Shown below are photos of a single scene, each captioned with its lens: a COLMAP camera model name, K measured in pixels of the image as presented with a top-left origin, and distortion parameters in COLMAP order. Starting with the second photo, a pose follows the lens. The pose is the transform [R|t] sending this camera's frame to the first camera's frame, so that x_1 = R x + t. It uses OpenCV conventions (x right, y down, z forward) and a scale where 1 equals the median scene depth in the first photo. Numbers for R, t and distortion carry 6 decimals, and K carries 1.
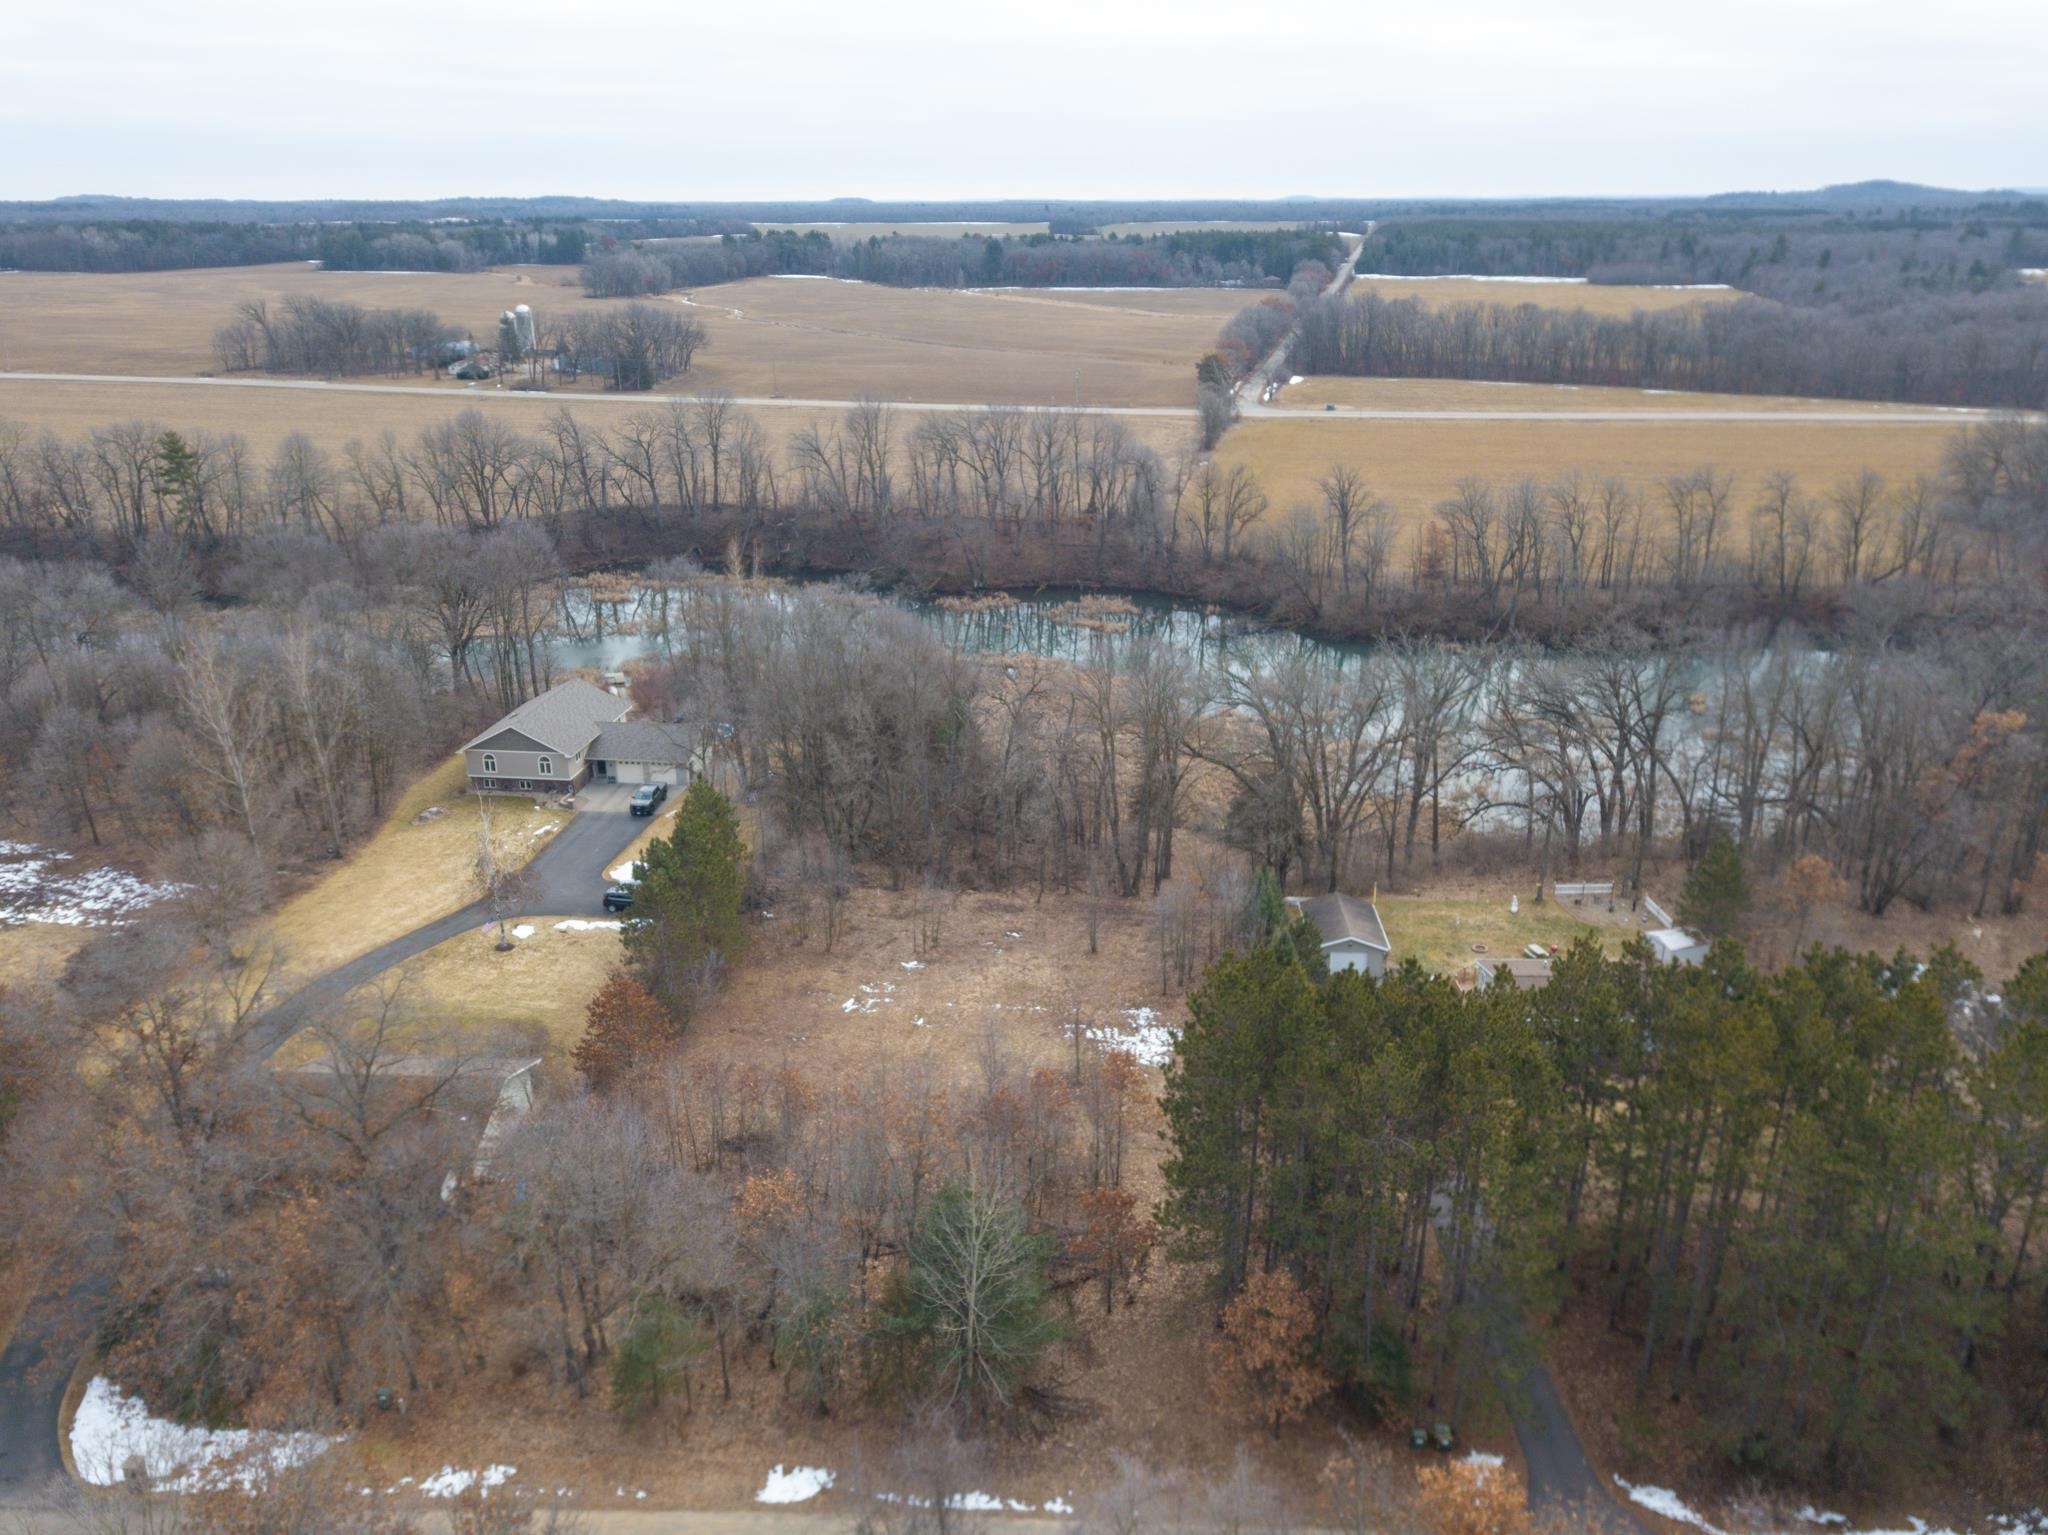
lens RADIAL K [[1556.9, 0, 1024.0], [0, 1556.9, 767.5], [0, 0, 1]] dist [0.007130, 0.001698]
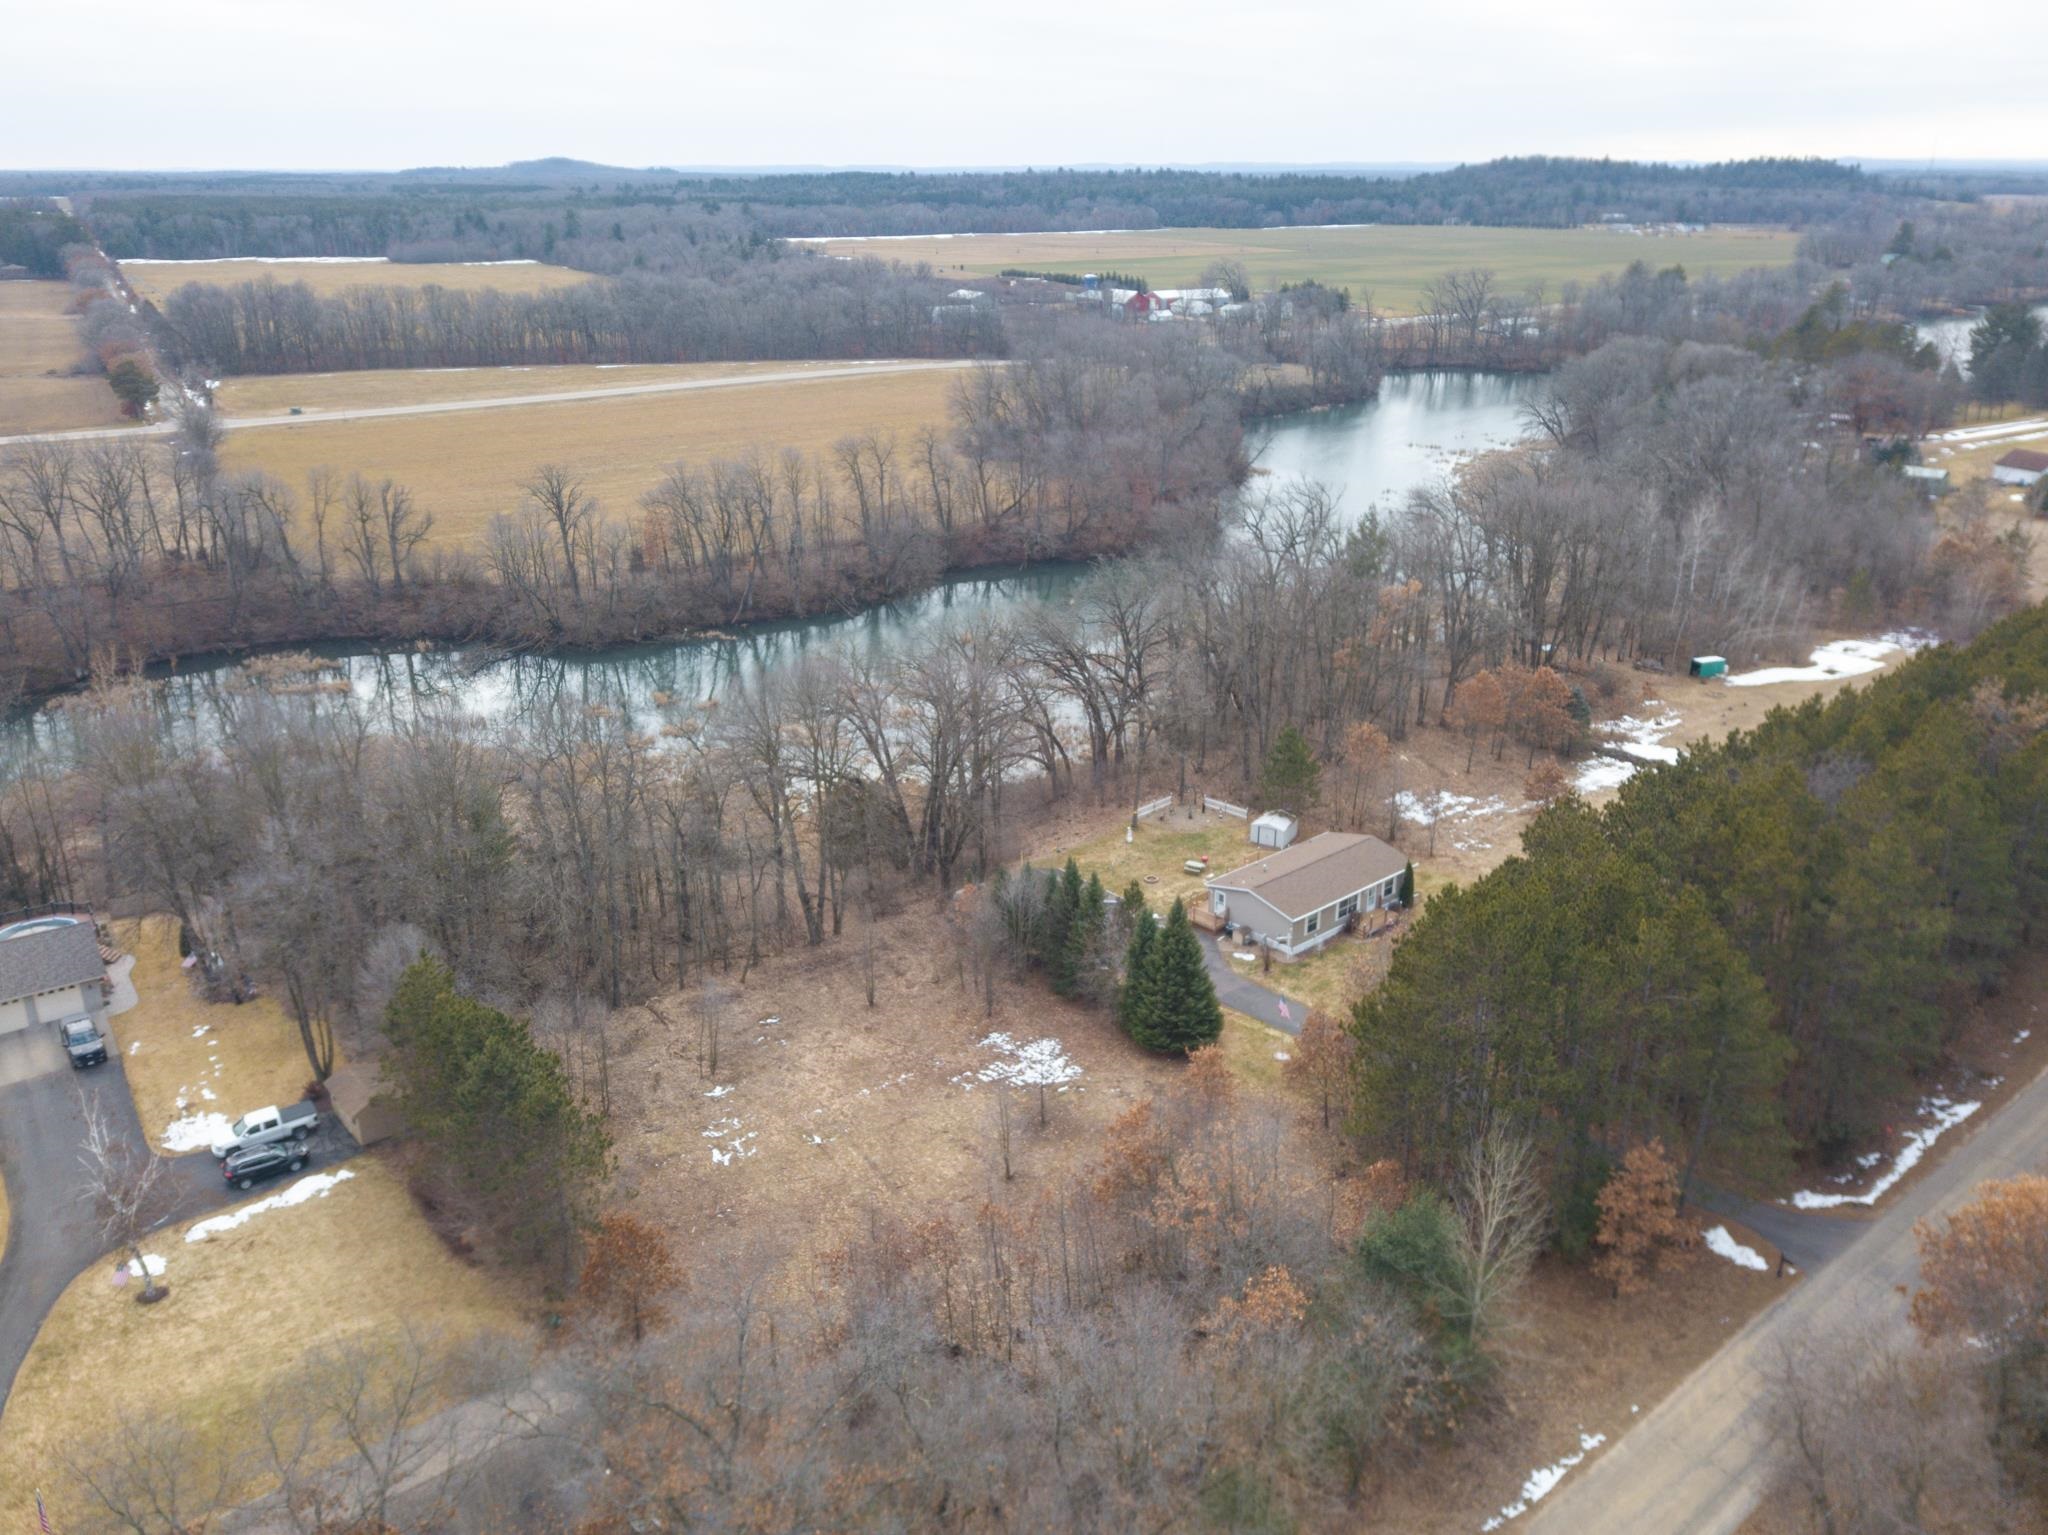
lens RADIAL K [[1592.6, 0, 1049.6], [0, 1592.6, 766.4], [0, 0, 1]] dist [0.011518, -0.002383]
pose [[0.723386, -0.238041, 0.648112, -0.208998], [0.234244, 0.967628, 0.093944, -0.036756], [-0.649494, 0.083858, 0.755728, 0.100469]]
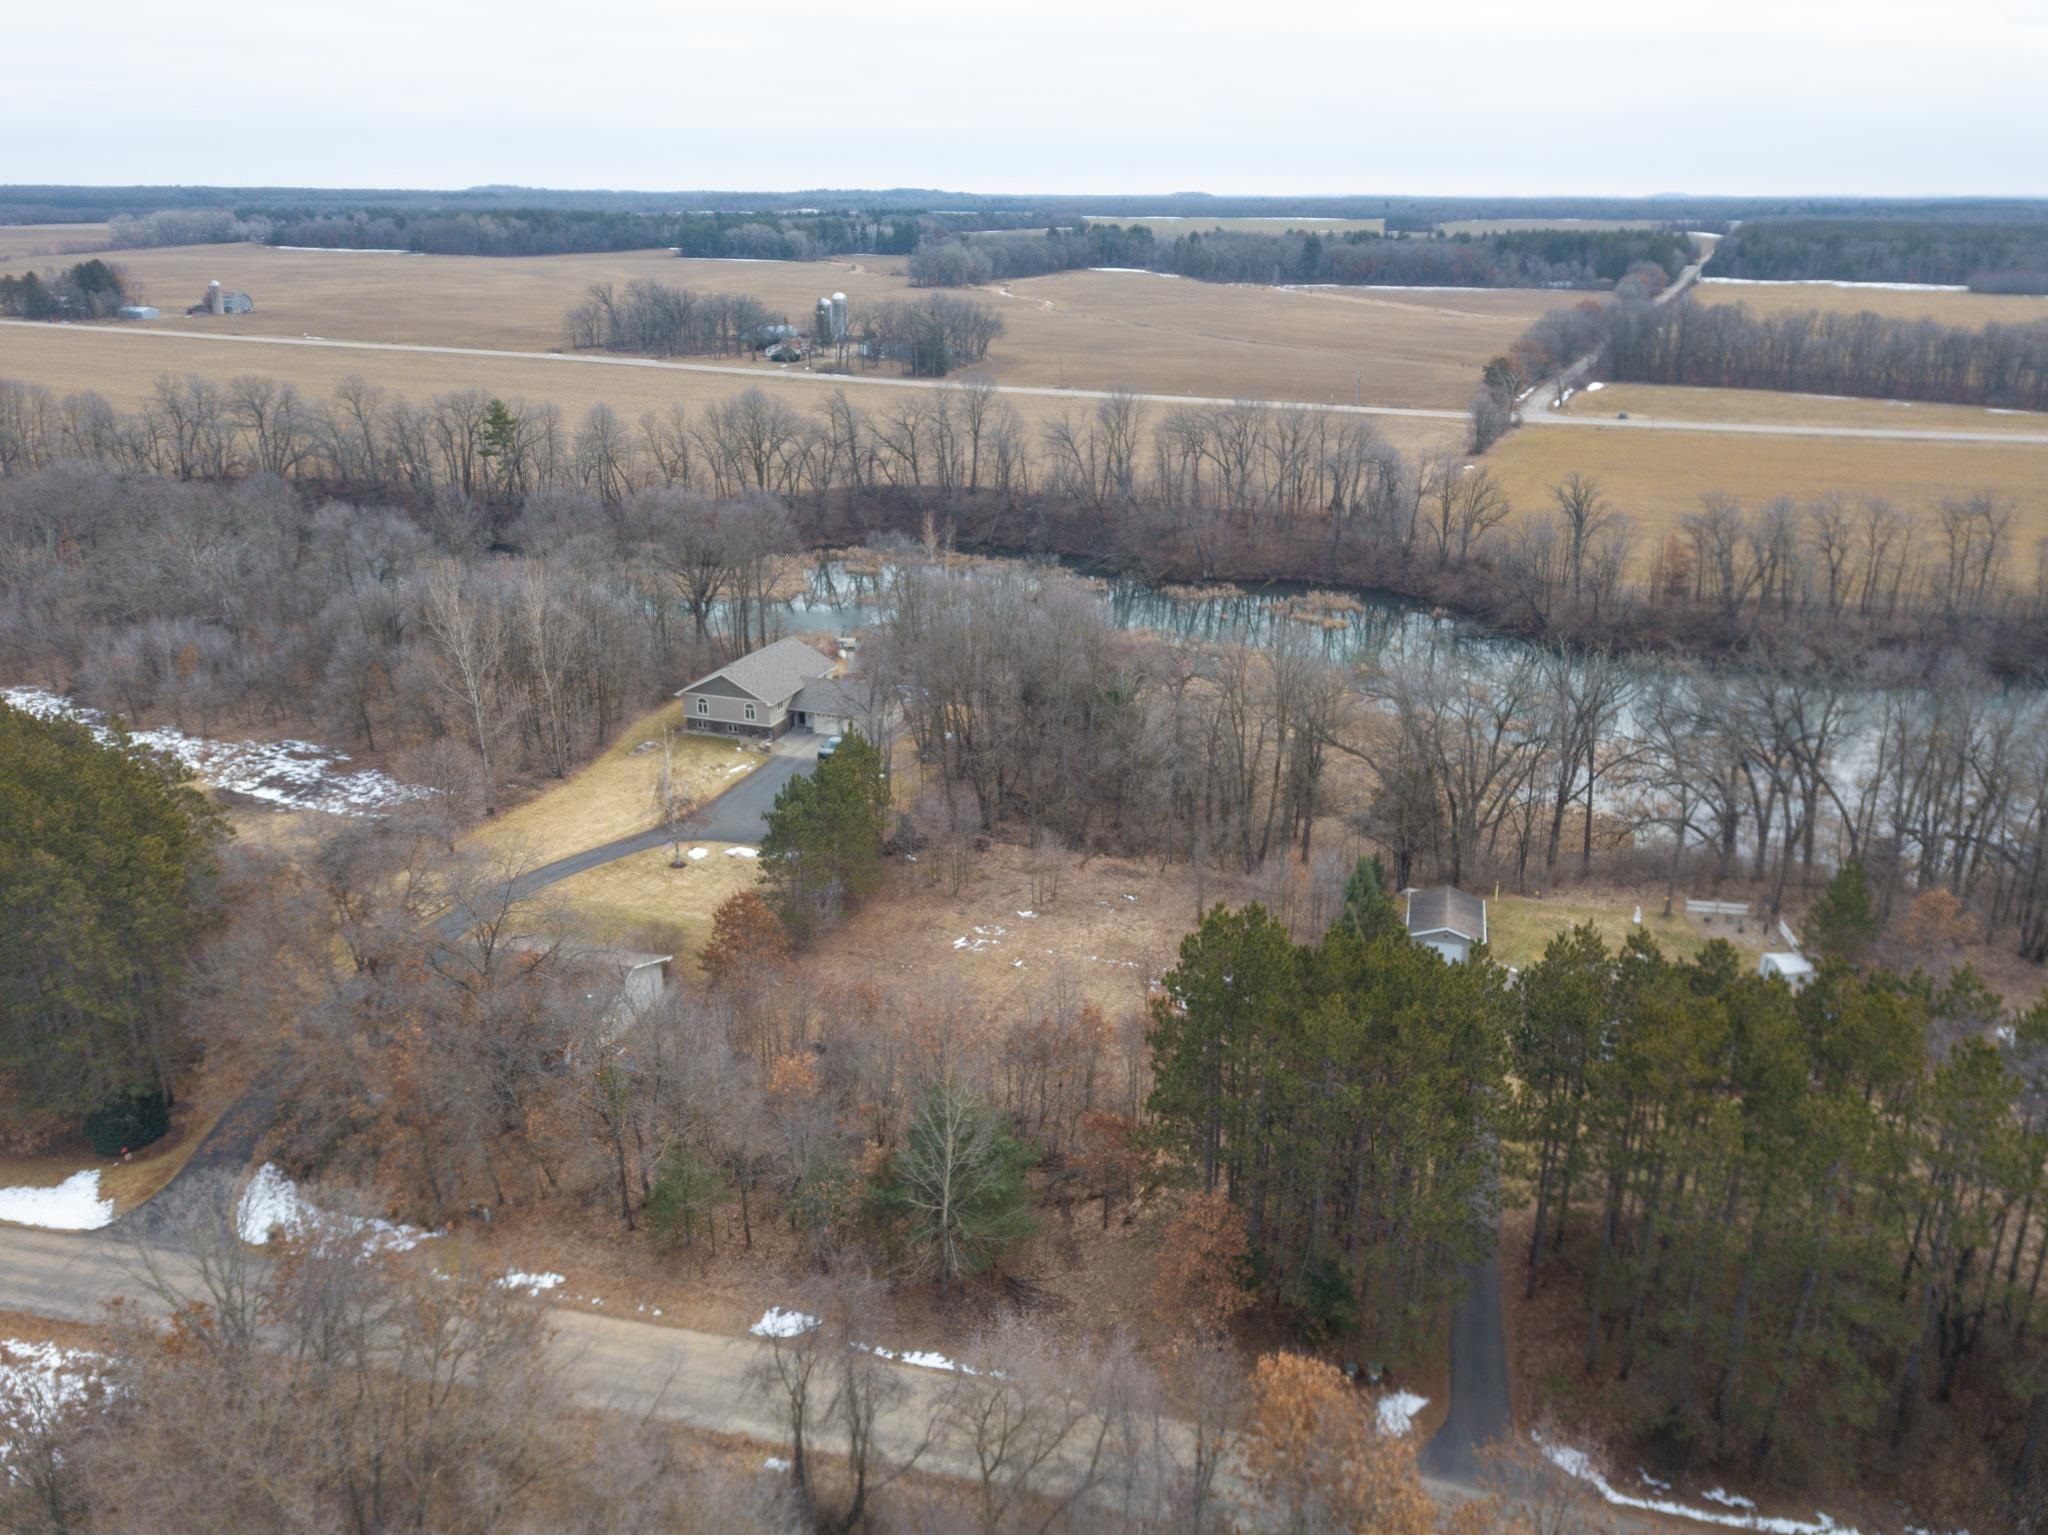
lens RADIAL K [[1556.9, 0, 1024.0], [0, 1556.9, 767.5], [0, 0, 1]] dist [0.007130, 0.001698]
pose [[0.978726, 0.078150, -0.189707, 0.055524], [-0.077544, 0.996932, 0.010629, 0.006633], [0.189956, 0.004308, 0.981783, -0.025056]]
